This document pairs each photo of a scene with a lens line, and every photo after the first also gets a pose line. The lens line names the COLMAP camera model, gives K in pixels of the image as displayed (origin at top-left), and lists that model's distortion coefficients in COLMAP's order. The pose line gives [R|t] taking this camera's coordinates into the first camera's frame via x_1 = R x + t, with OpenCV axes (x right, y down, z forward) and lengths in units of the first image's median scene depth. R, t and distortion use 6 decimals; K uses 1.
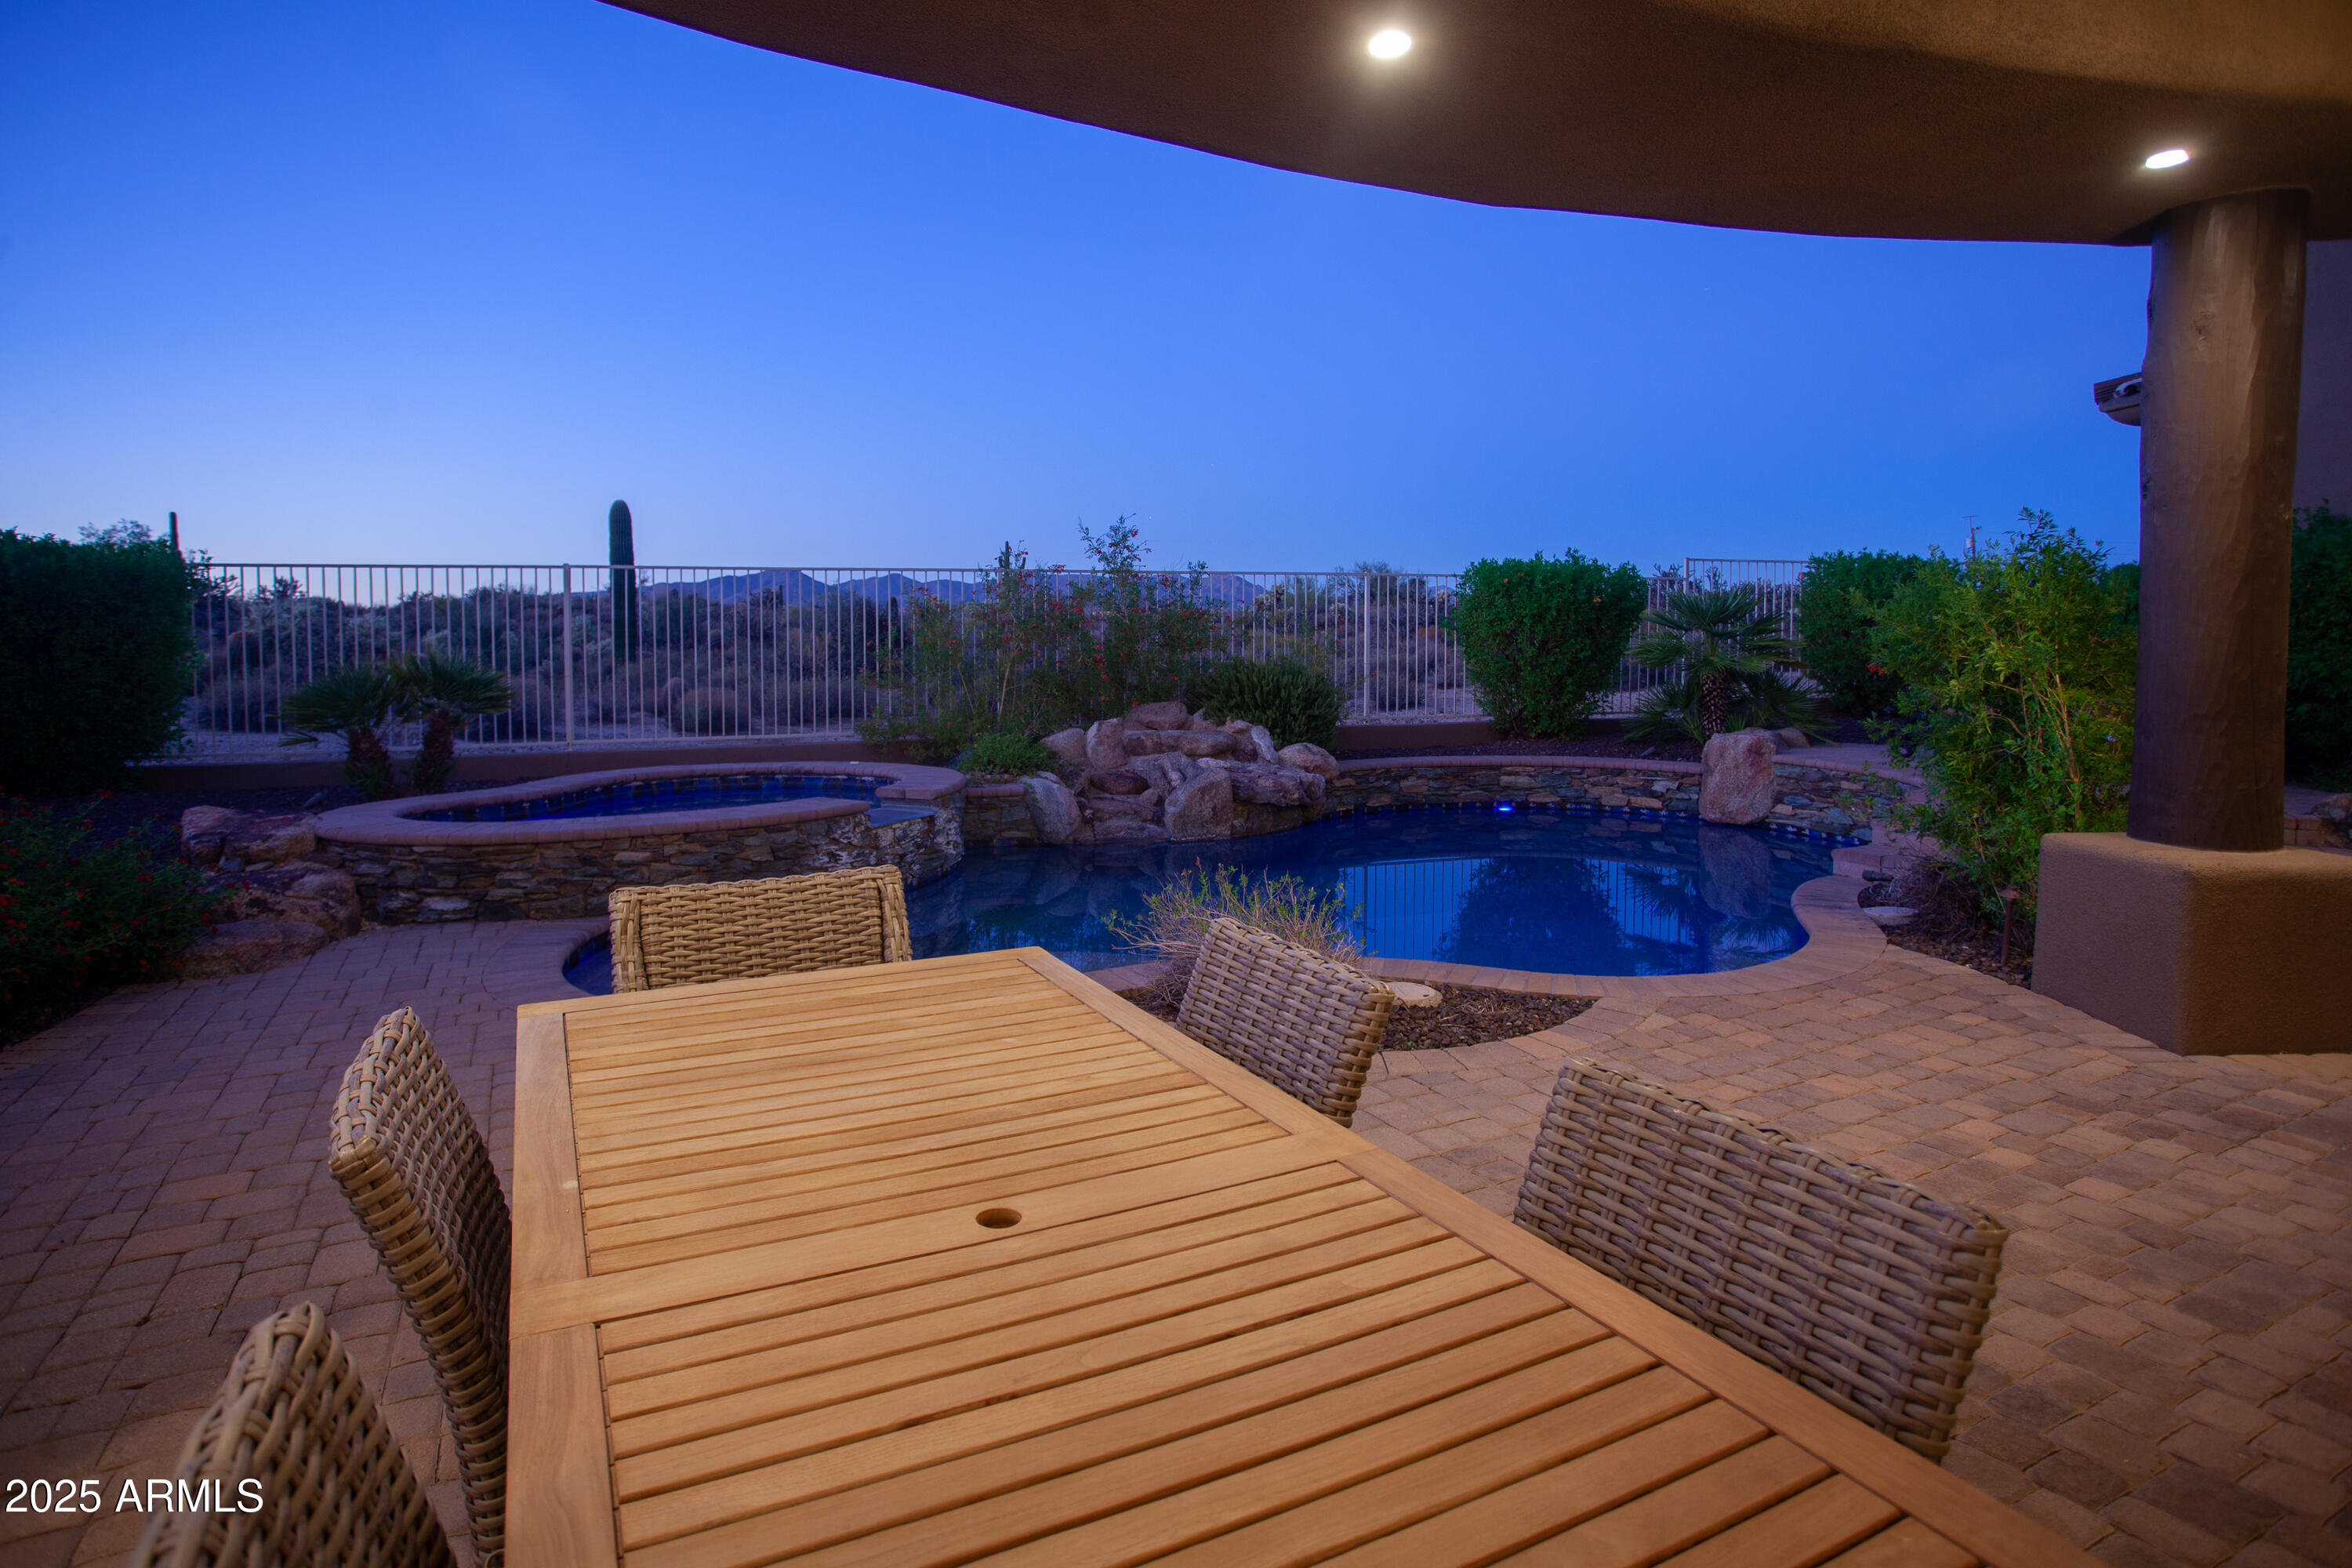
lens RADIAL K [[1127.2, 0, 1165.1], [0, 1127.2, 777.4], [0, 0, 1]] dist [-0.031817, -0.001388]
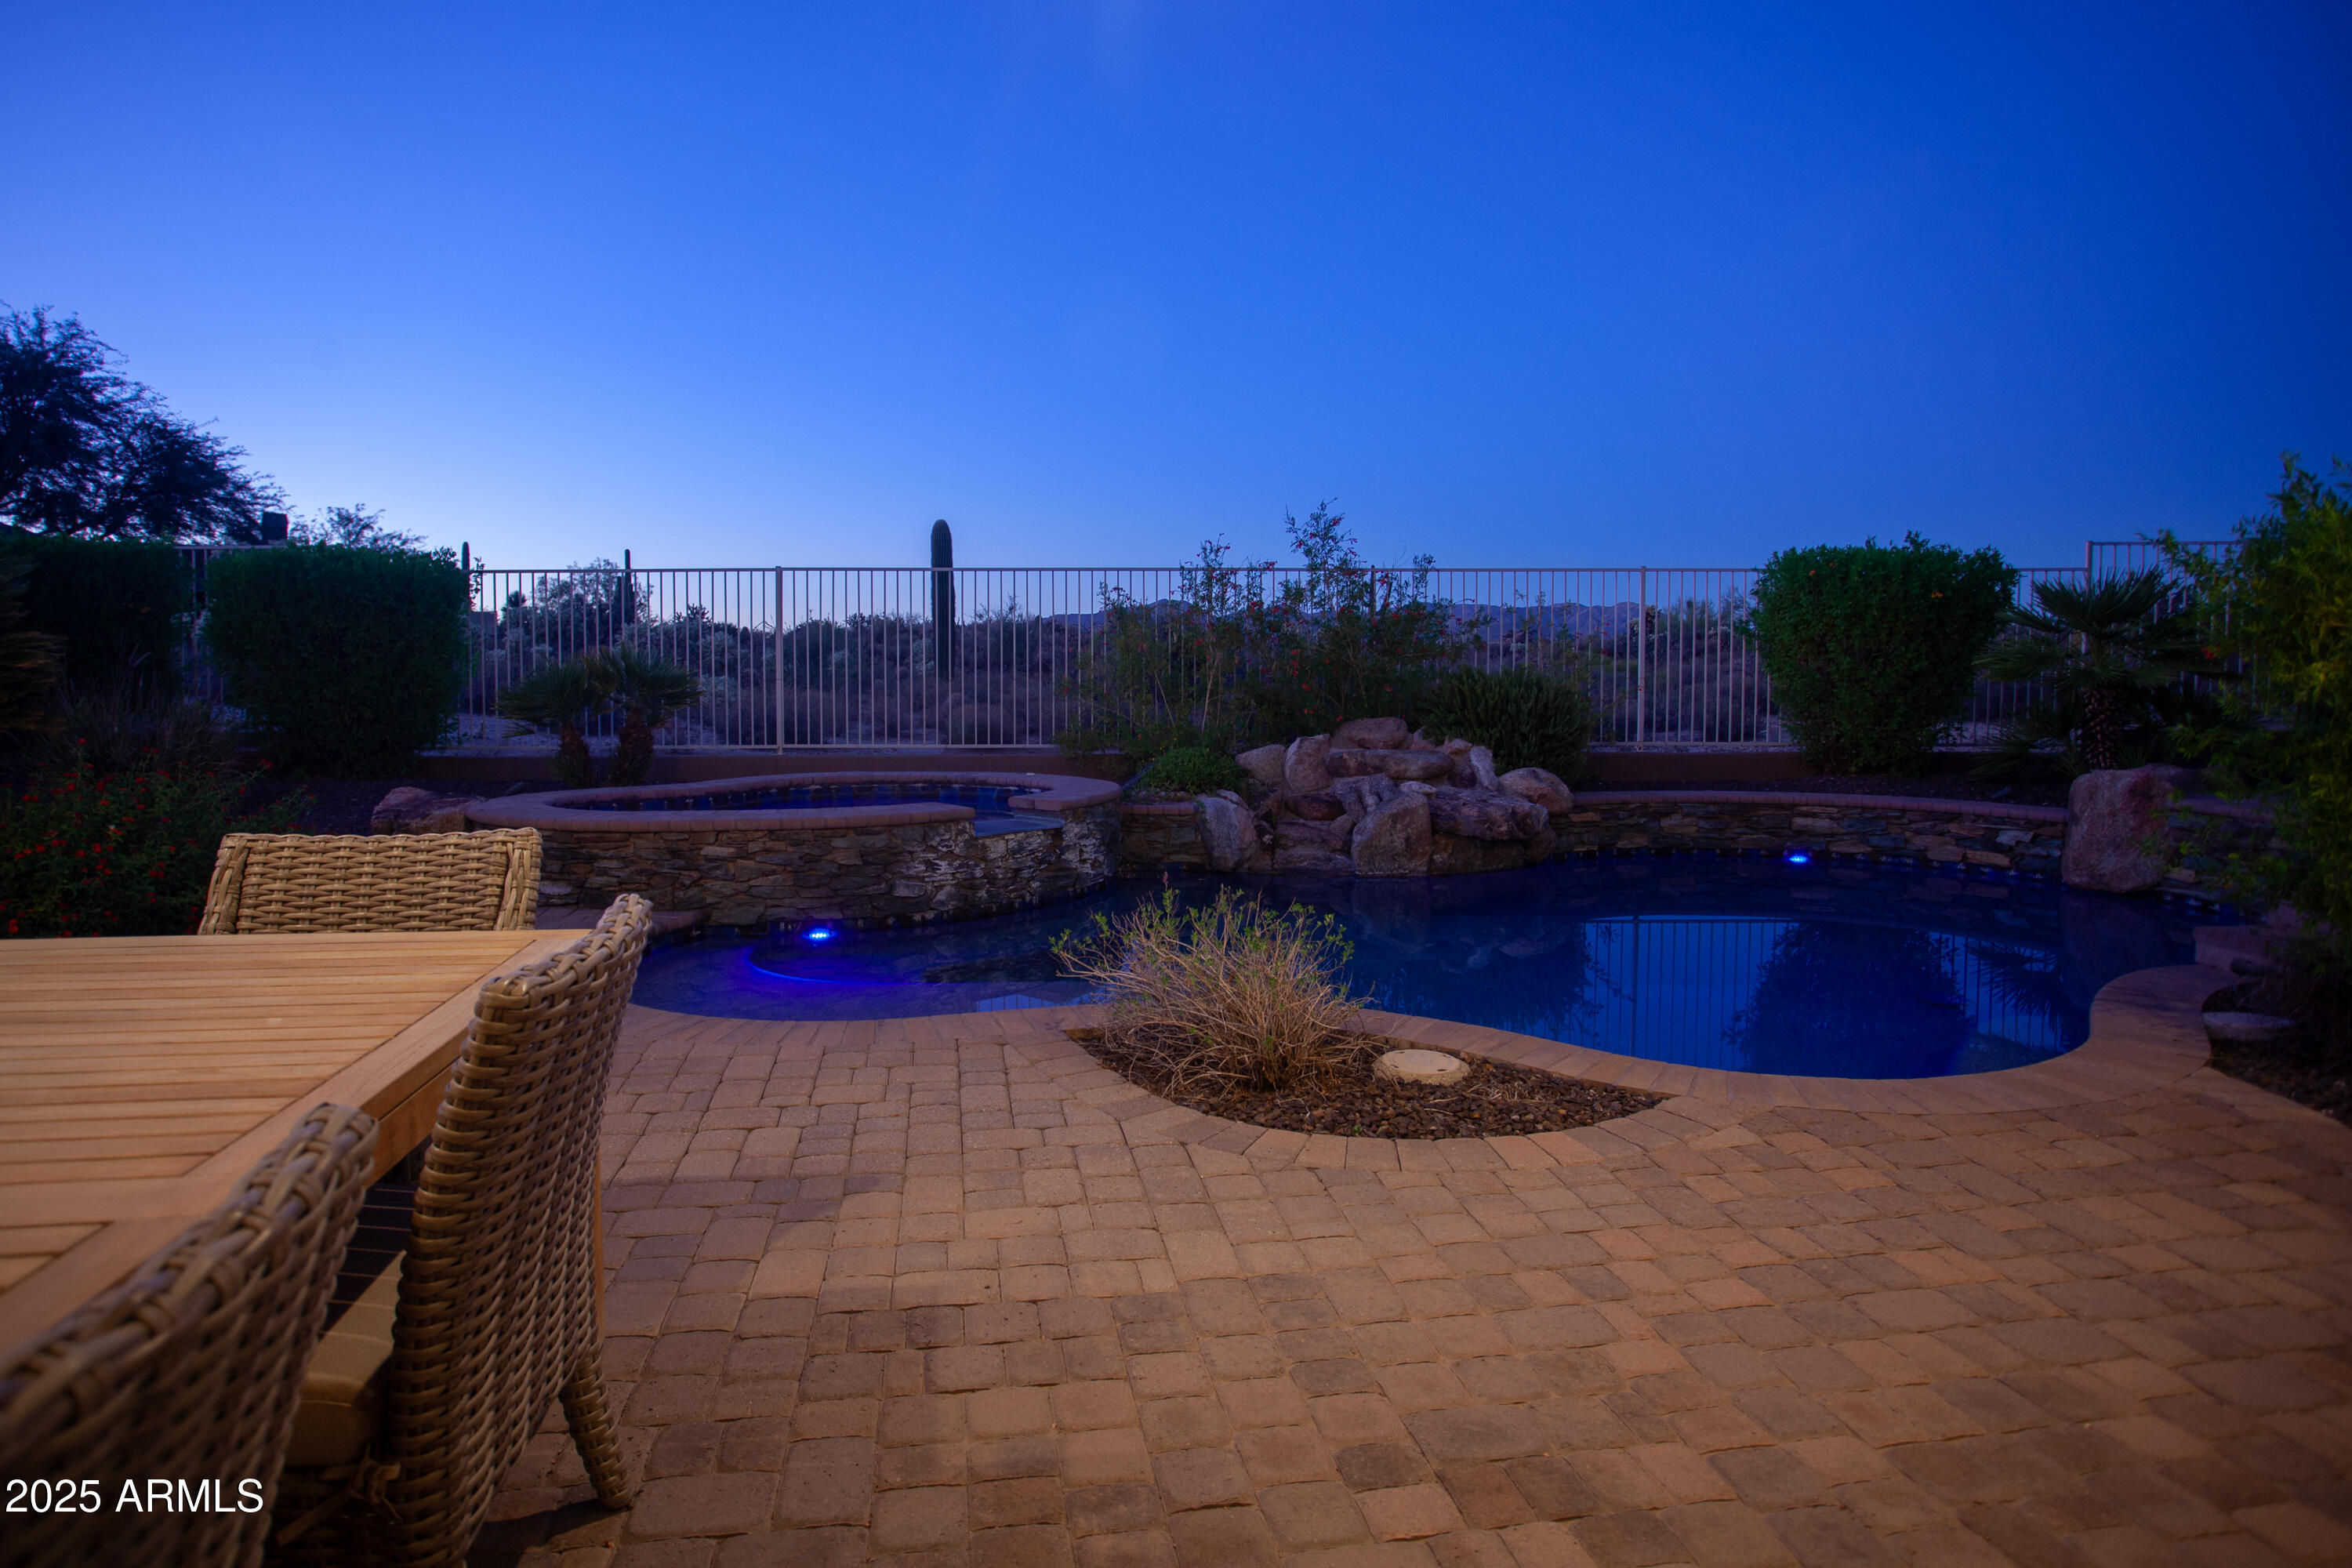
lens RADIAL K [[1207.1, 0, 1159.0], [0, 1207.1, 795.2], [0, 0, 1]] dist [-0.029766, 0.007110]
pose [[0.958652, 0.037303, -0.282127, 0.117855], [-0.041652, 0.999088, -0.009429, 0.010465], [0.281517, 0.020790, 0.959331, 0.070085]]
